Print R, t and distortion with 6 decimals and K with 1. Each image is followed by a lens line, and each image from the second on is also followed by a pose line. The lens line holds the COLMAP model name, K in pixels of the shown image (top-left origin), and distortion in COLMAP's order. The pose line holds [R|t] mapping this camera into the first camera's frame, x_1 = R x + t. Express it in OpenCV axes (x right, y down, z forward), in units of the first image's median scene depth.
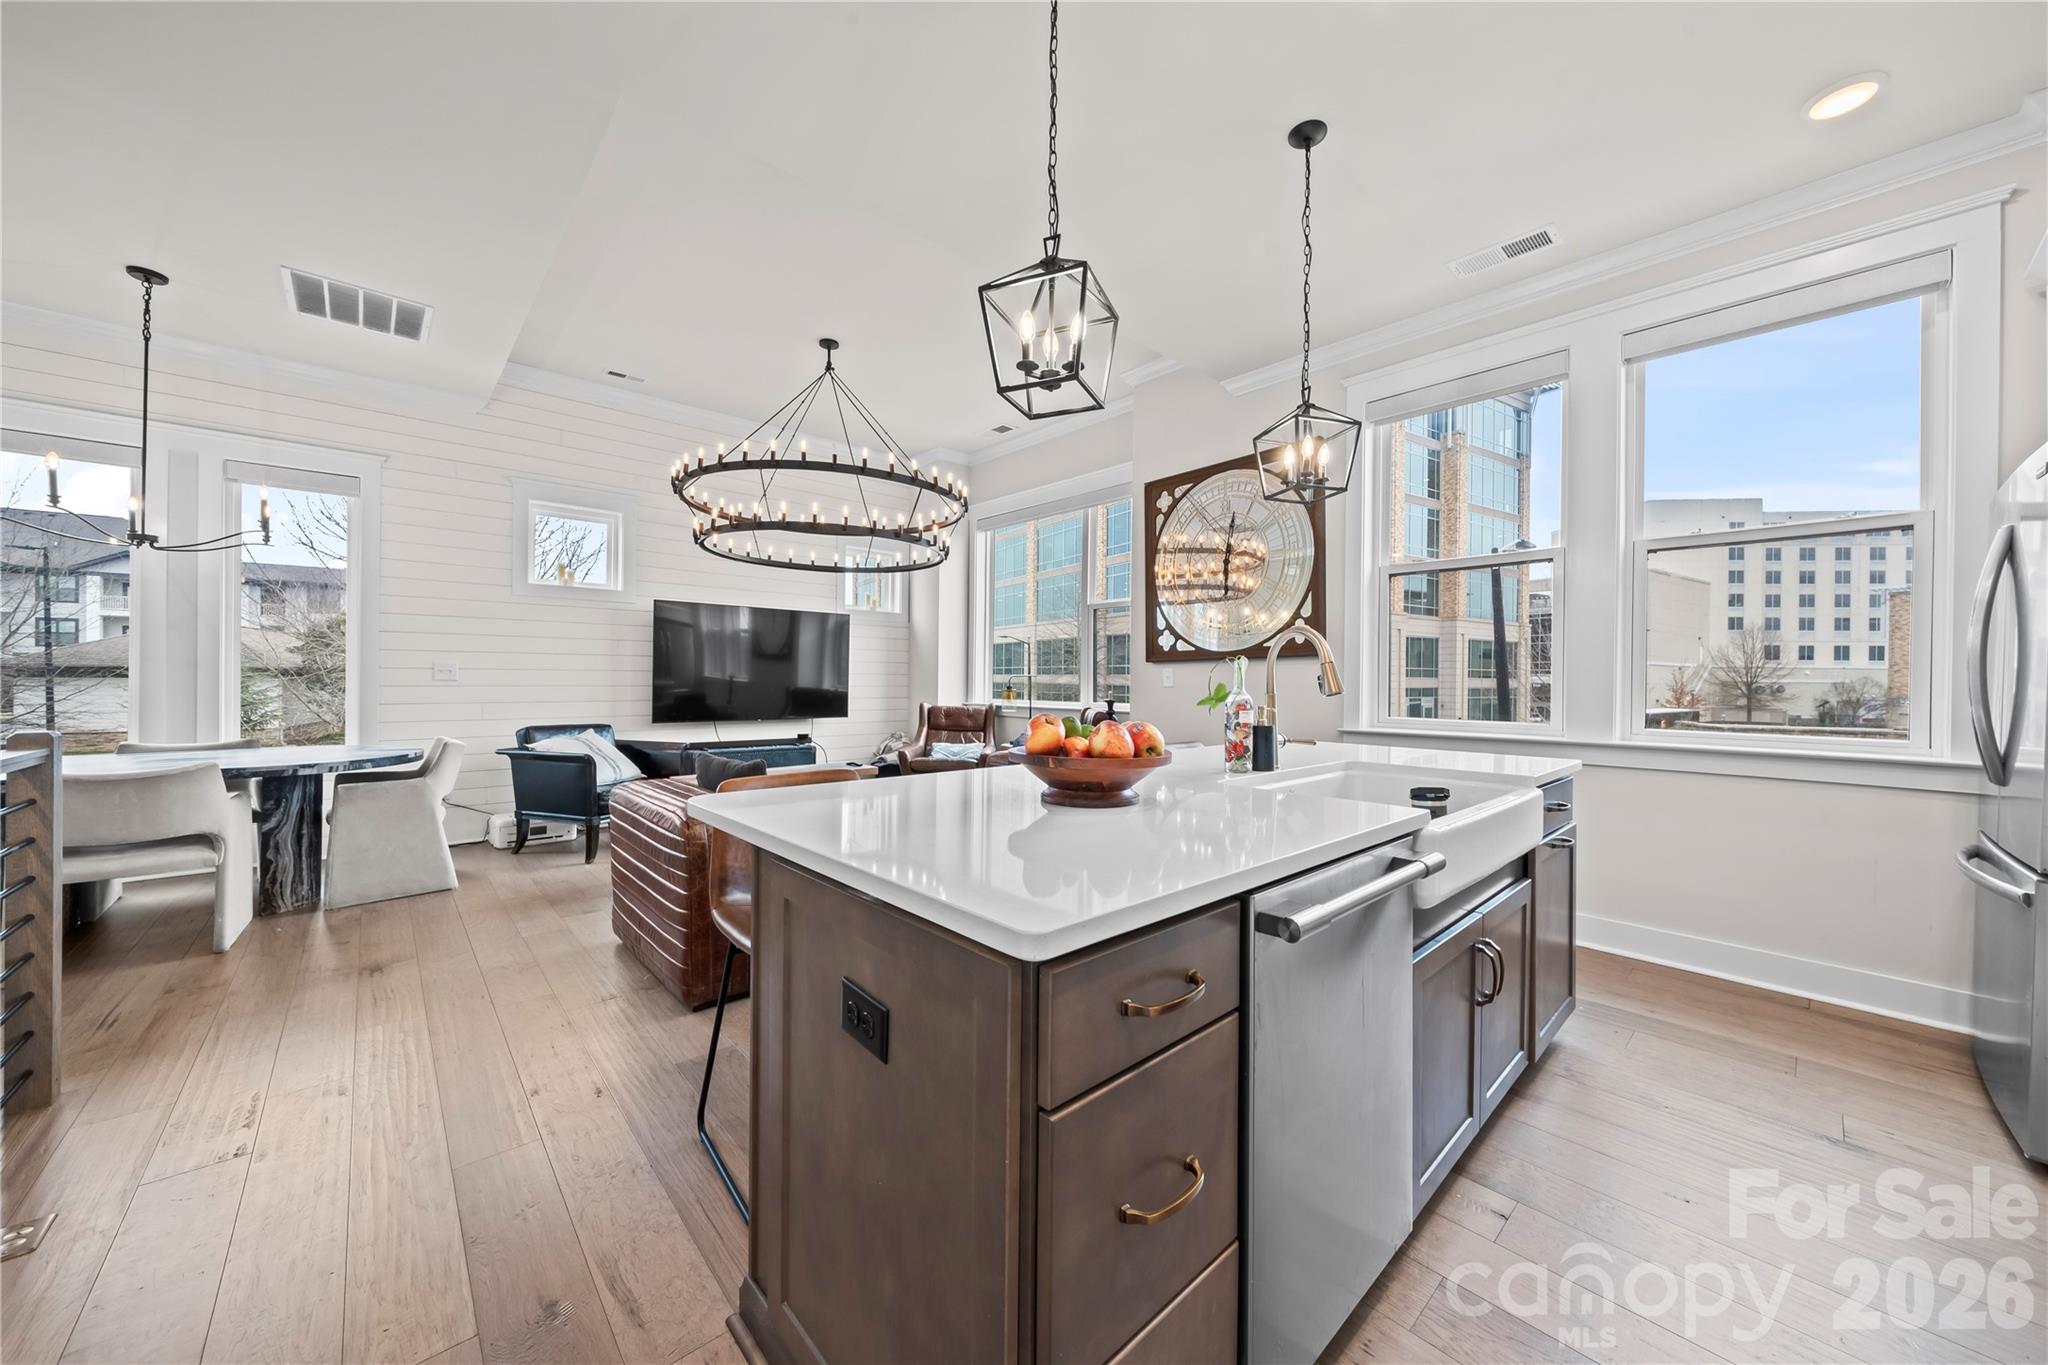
lens RADIAL K [[726.0, 0, 1021.6], [0, 726.0, 680.6], [0, 0, 1]] dist [-0.005302, 0.000594]
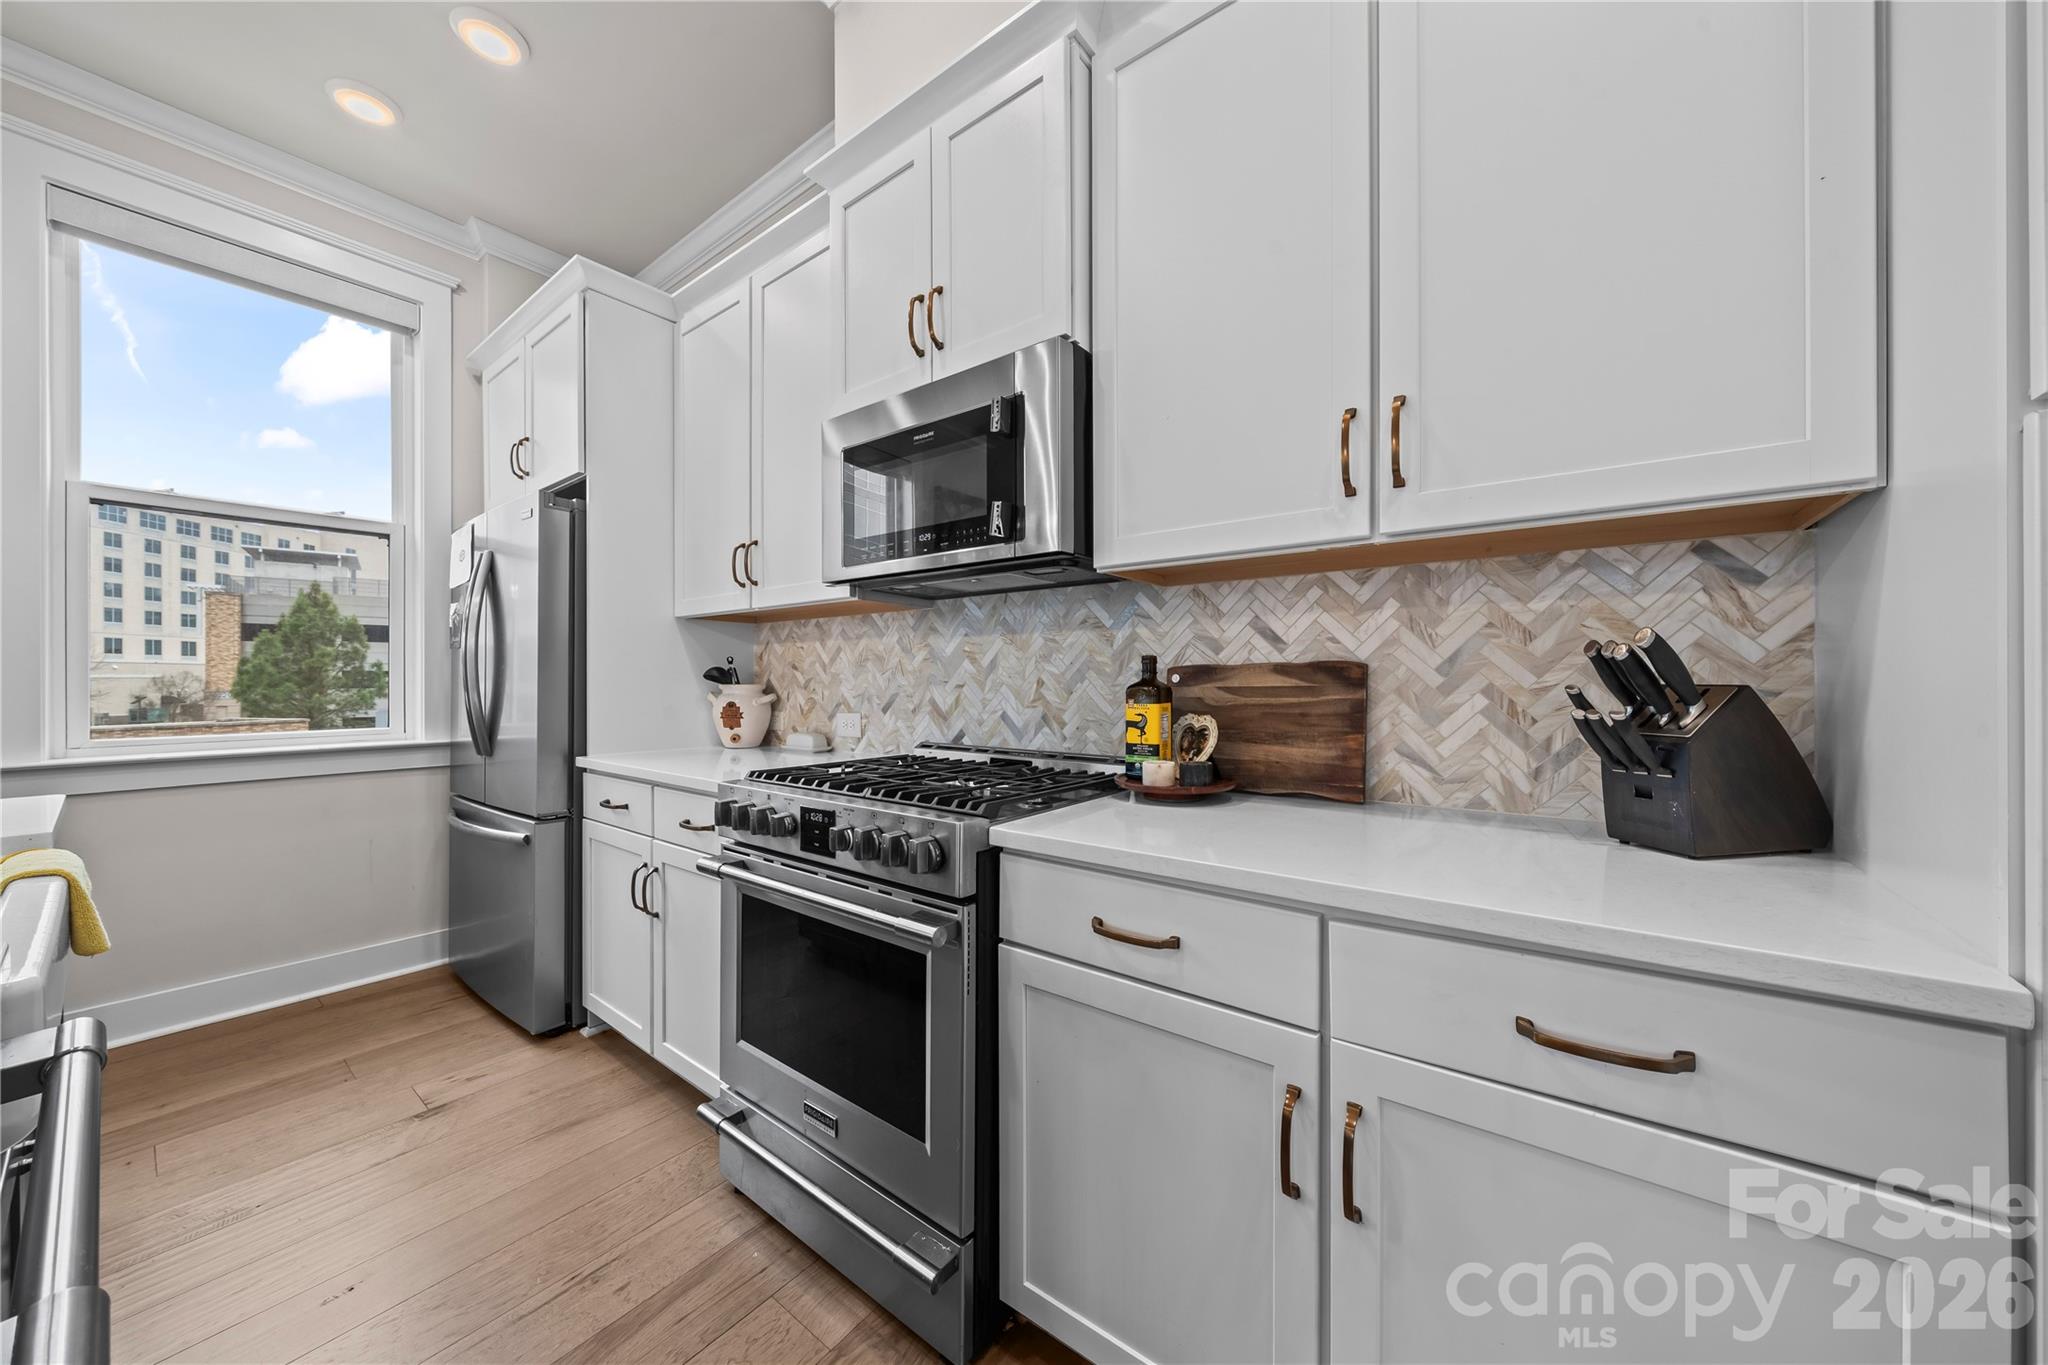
lens RADIAL K [[702.3, 0, 1014.3], [0, 702.3, 682.5], [0, 0, 1]] dist [-0.001680, -0.000152]
pose [[-0.172183, -0.013403, 0.984974, -0.003623], [0.003913, 0.999890, 0.014290, 0.001251], [-0.985057, 0.006315, -0.172112, 0.127174]]
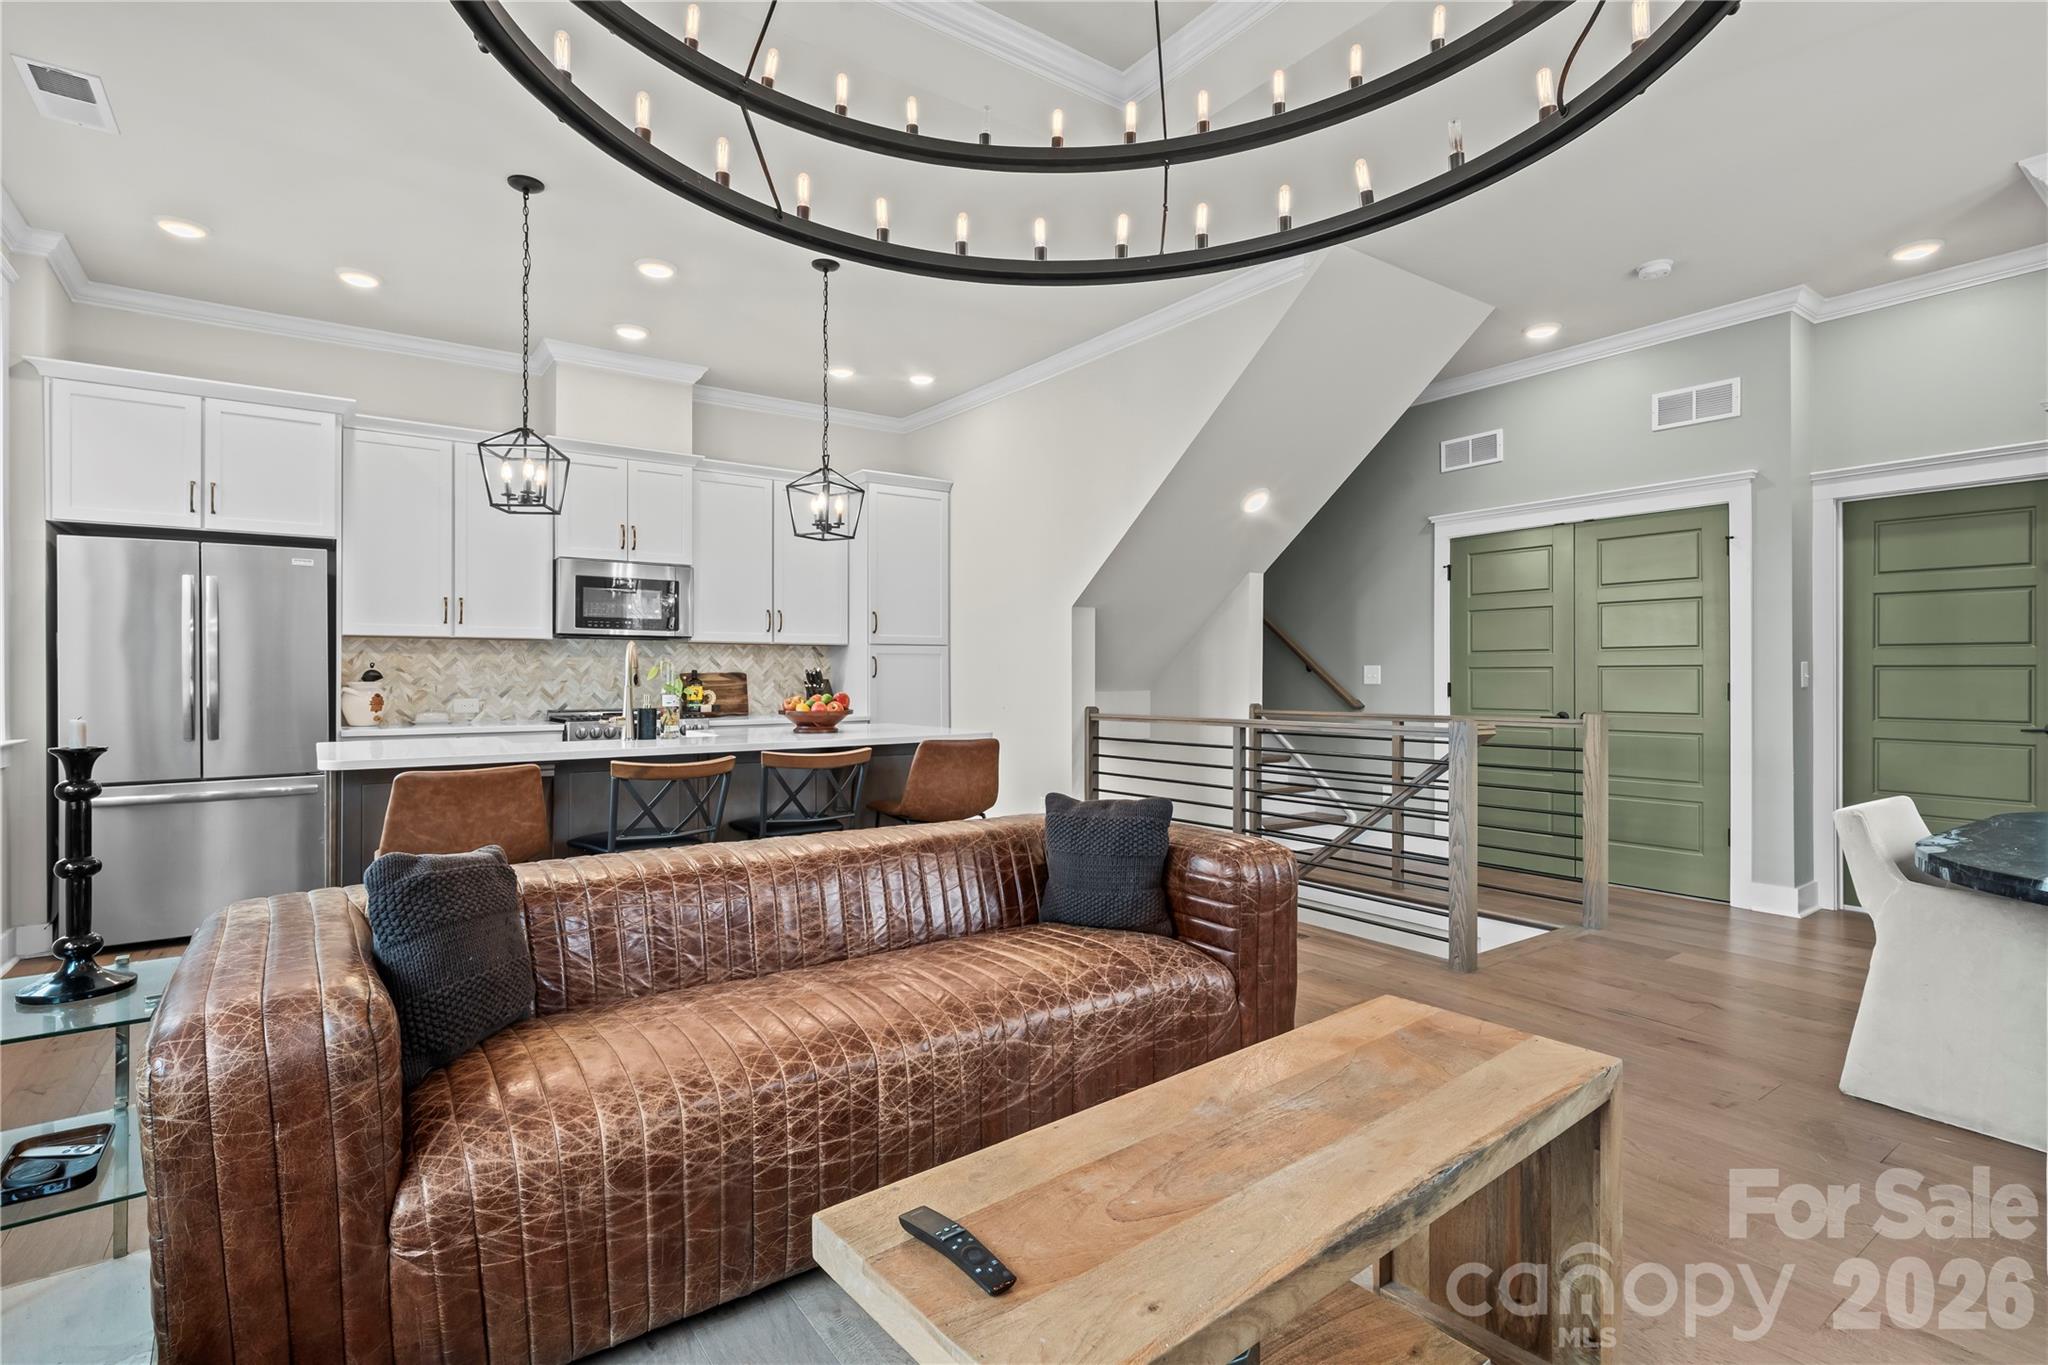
lens RADIAL K [[930.6, 0, 1027.3], [0, 930.6, 690.5], [0, 0, 1]] dist [0.005970, -0.001740]
pose [[-0.994569, -0.010194, 0.103583, -0.263933], [-0.008195, 0.999772, 0.019706, -0.006858], [-0.103760, 0.018750, -0.994426, 1.164809]]
